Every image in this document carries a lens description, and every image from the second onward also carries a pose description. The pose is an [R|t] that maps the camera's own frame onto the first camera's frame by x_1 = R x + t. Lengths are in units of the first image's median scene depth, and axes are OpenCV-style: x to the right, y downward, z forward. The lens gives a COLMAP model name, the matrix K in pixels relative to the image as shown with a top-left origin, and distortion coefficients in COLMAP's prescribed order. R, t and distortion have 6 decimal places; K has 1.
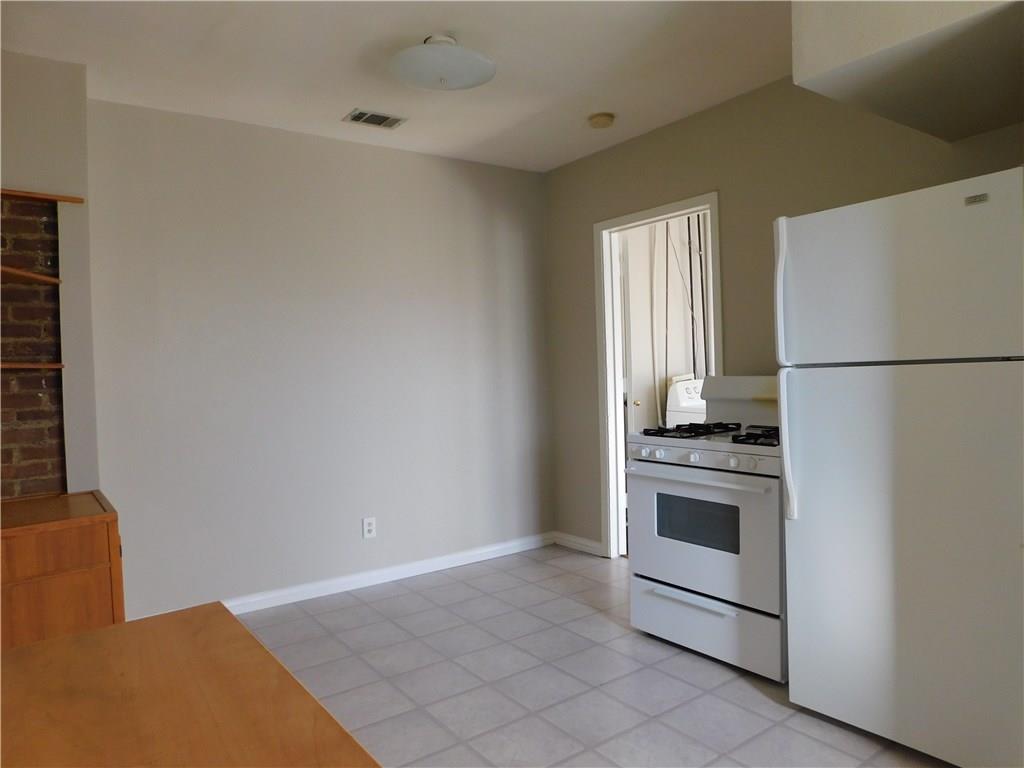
lens RADIAL K [[682.3, 0, 508.2], [0, 682.3, 383.1], [0, 0, 1]] dist [-0.055833, 0.058156]
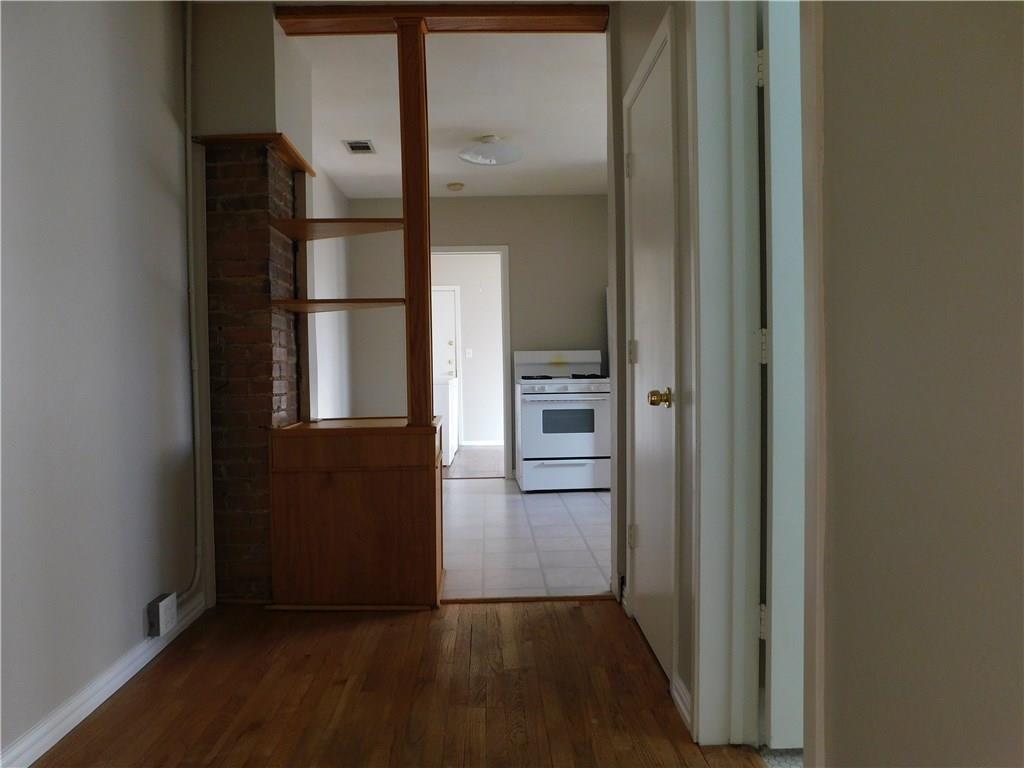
lens RADIAL K [[682.3, 0, 508.2], [0, 682.3, 383.1], [0, 0, 1]] dist [-0.055833, 0.058156]
pose [[0.565791, 0.003099, 0.824543, -1.454290], [0.013656, 0.999821, -0.013128, 0.118983], [-0.824436, 0.018687, 0.565647, 0.030318]]
